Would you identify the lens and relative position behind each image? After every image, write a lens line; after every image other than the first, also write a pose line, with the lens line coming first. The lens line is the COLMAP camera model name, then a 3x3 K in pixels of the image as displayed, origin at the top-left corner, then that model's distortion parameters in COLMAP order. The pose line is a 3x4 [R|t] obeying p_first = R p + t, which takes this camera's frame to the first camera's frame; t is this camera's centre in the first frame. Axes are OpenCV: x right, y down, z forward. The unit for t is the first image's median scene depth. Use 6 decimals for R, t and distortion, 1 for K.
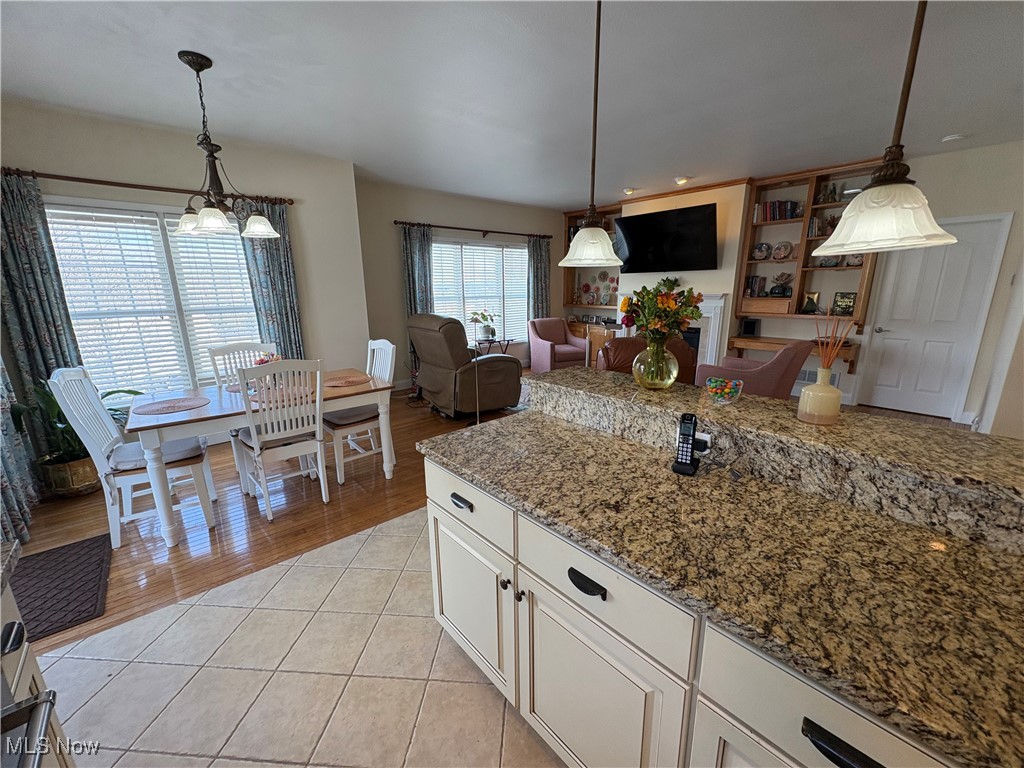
lens RADIAL K [[405.7, 0, 513.5], [0, 405.7, 385.2], [0, 0, 1]] dist [0.000951, 0.000073]
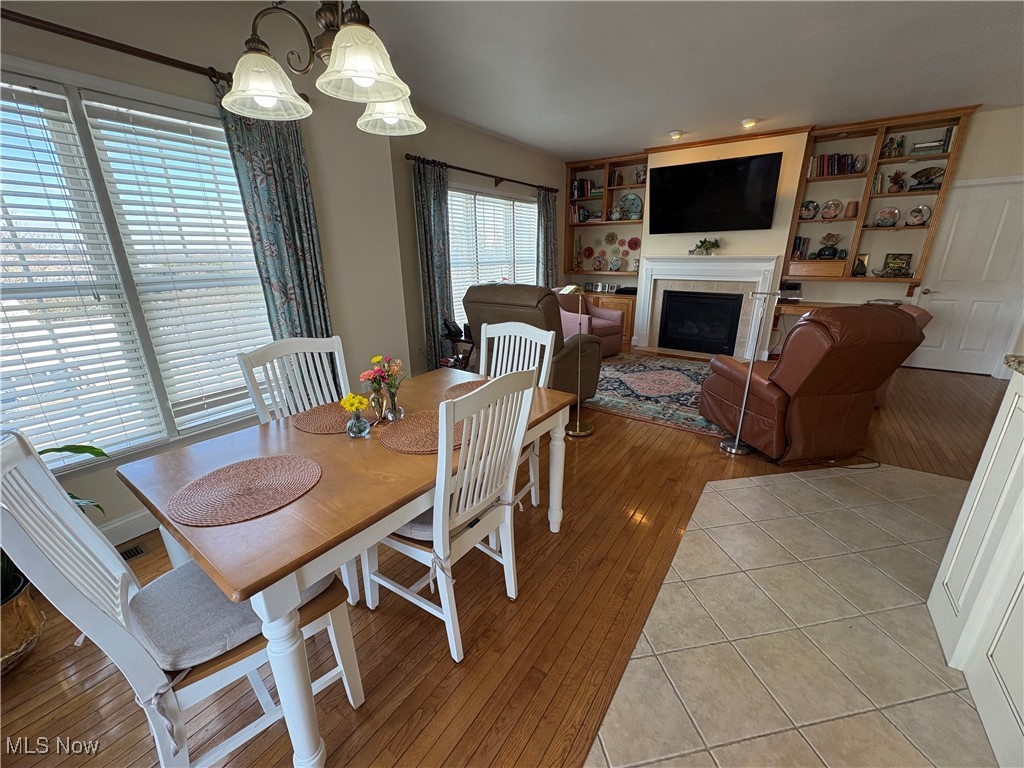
lens RADIAL K [[405.7, 0, 514.0], [0, 405.7, 384.9], [0, 0, 1]] dist [0.000951, 0.000073]
pose [[0.968423, -0.077814, 0.236859, -0.351697], [0.061083, 0.995144, 0.077184, -0.045913], [-0.241715, -0.060279, 0.968473, 0.260527]]
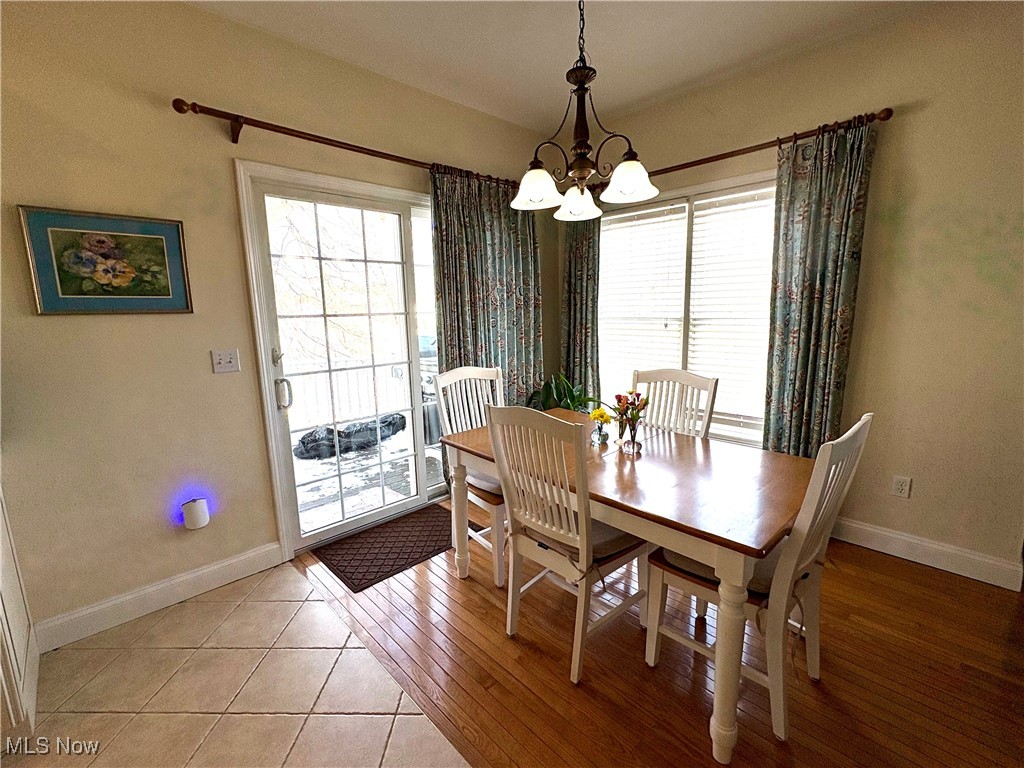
lens RADIAL K [[456.0, 0, 510.3], [0, 456.0, 384.7], [0, 0, 1]] dist [-0.000355, -0.000219]
pose [[0.051247, 0.177789, -0.982733, 0.037766], [-0.218161, 0.962254, 0.162707, -0.099559], [0.974566, 0.206055, 0.088099, 0.471588]]
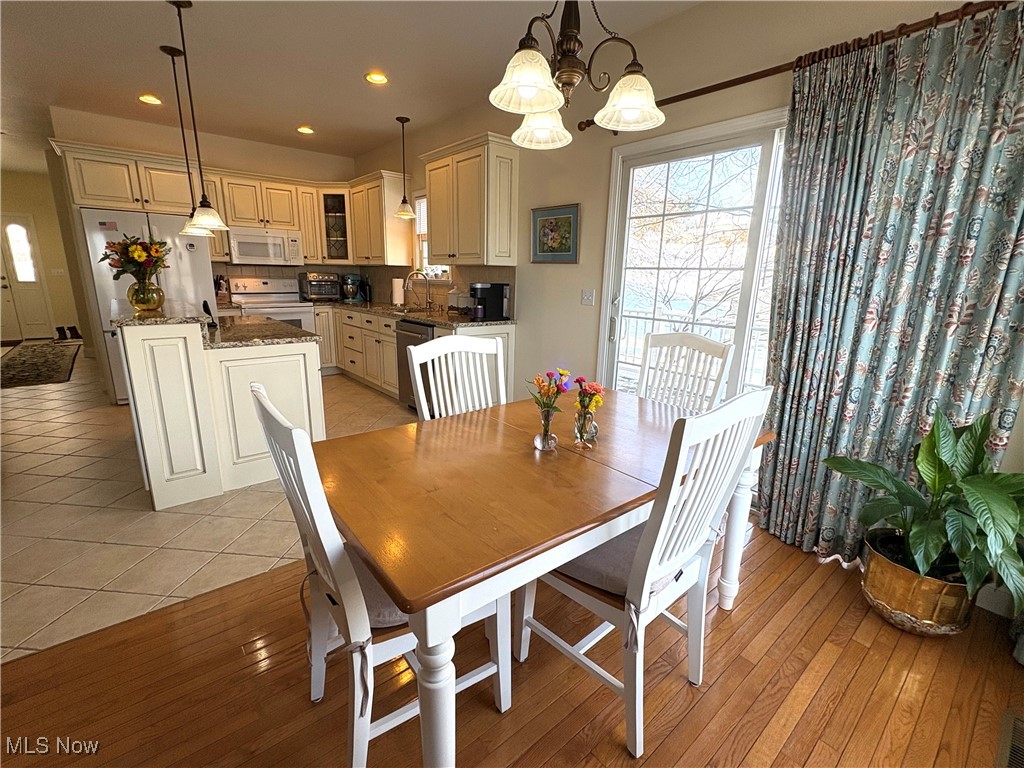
lens RADIAL K [[456.0, 0, 510.5], [0, 456.0, 385.2], [0, 0, 1]] dist [-0.000355, -0.000219]
pose [[-0.999636, -0.017115, 0.020842, -0.350968], [-0.005552, 0.886865, 0.461996, -0.183628], [-0.026392, 0.461712, -0.886637, 0.904853]]
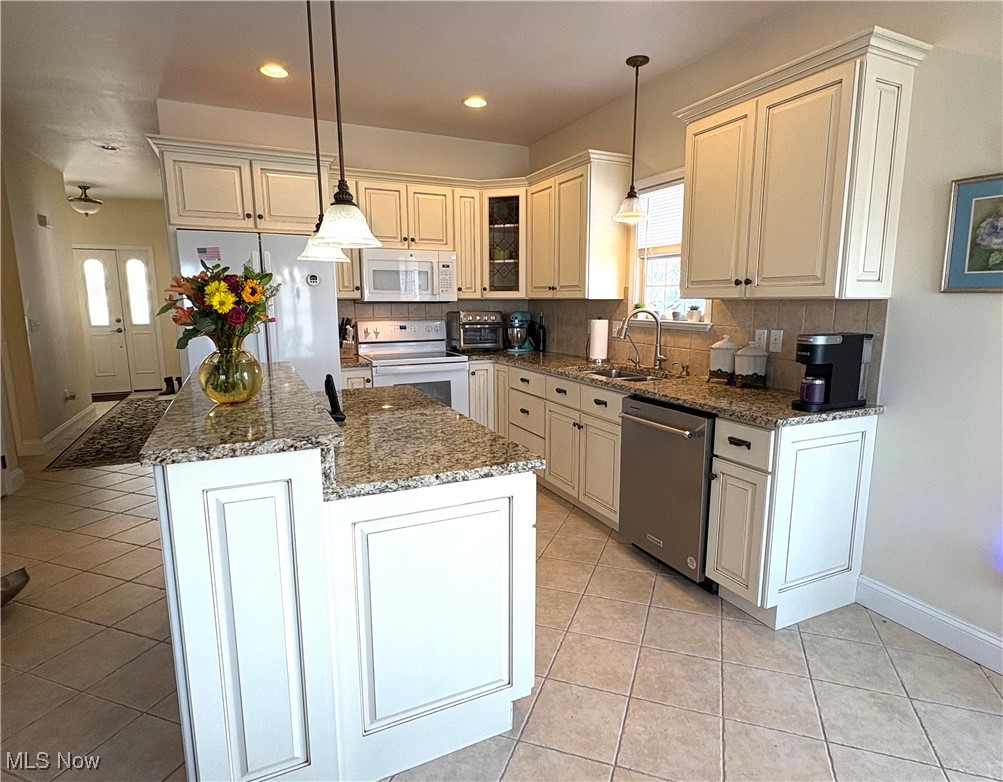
lens RADIAL K [[558.2, 0, 517.9], [0, 558.2, 392.5], [0, 0, 1]] dist [0.000451, 0.000336]
pose [[-0.963974, -0.035252, 0.263649, -0.155782], [0.071533, 0.920309, 0.384597, -0.132976], [-0.256196, 0.389601, -0.884632, 0.635020]]
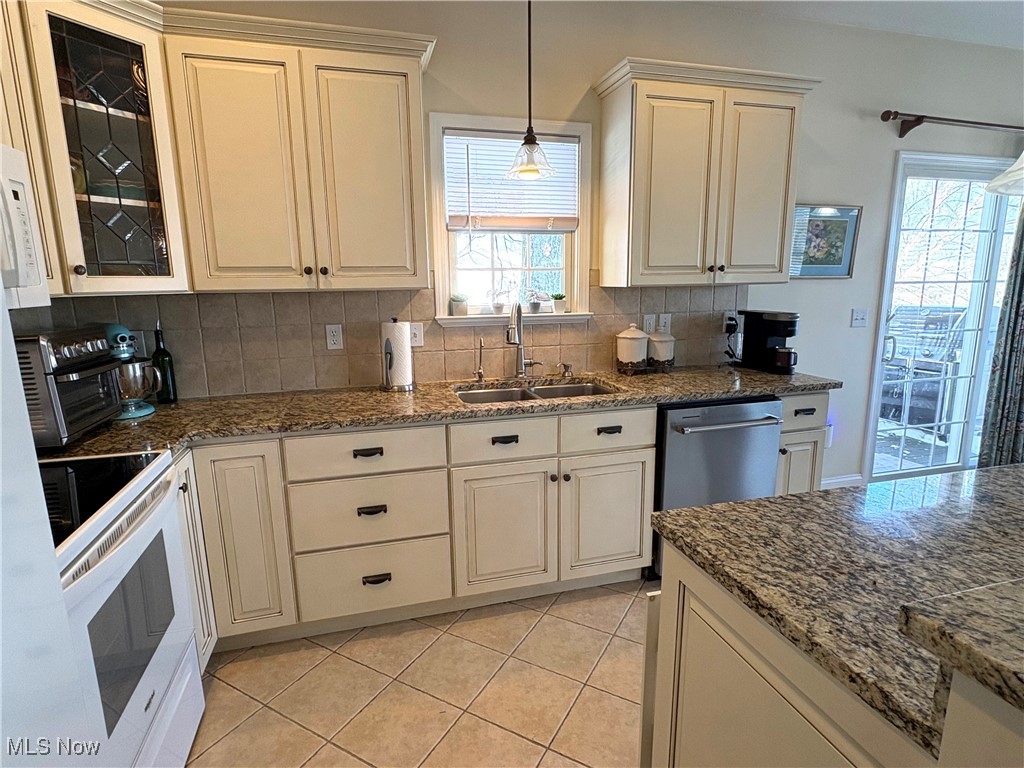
lens RADIAL K [[541.8, 0, 509.2], [0, 541.8, 386.5], [0, 0, 1]] dist [-0.000892, -0.001100]
pose [[-0.434328, 0.188515, -0.880807, 0.379058], [-0.199486, 0.933442, 0.298147, -0.015797], [0.878388, 0.305202, -0.367814, 0.102801]]
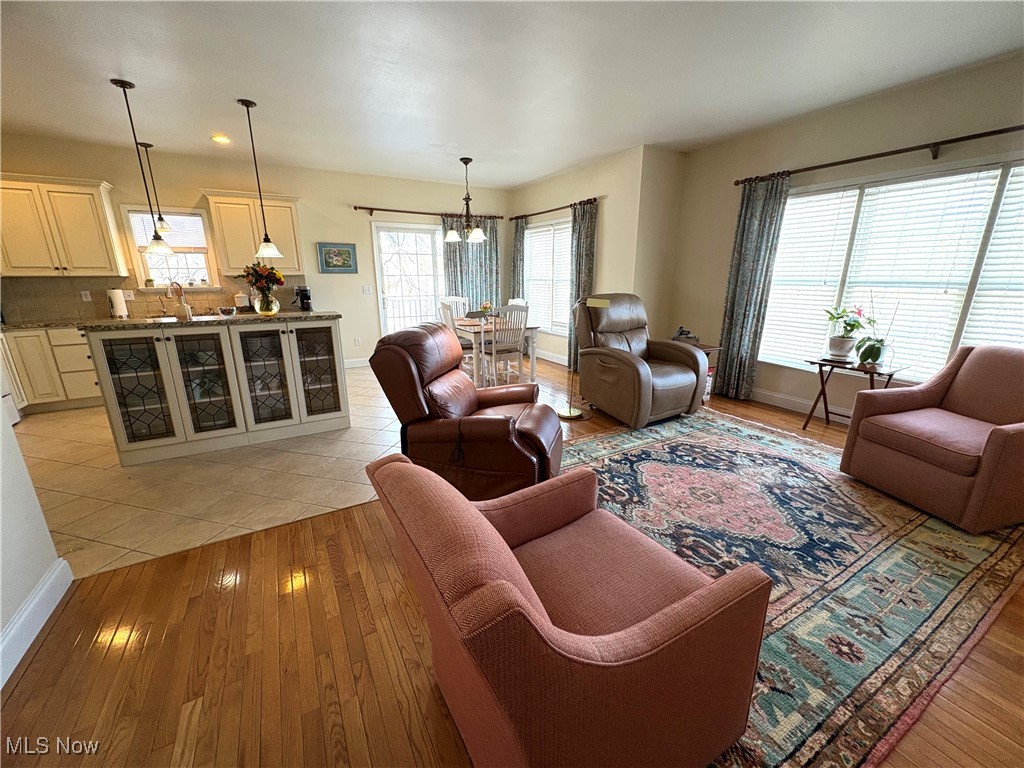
lens RADIAL K [[405.7, 0, 509.1], [0, 405.7, 385.4], [0, 0, 1]] dist [0.000951, 0.000073]
pose [[-0.198507, 0.271434, -0.941763, 0.747664], [-0.227808, 0.921791, 0.313696, -0.206592], [0.953257, 0.276812, -0.121147, 0.883218]]
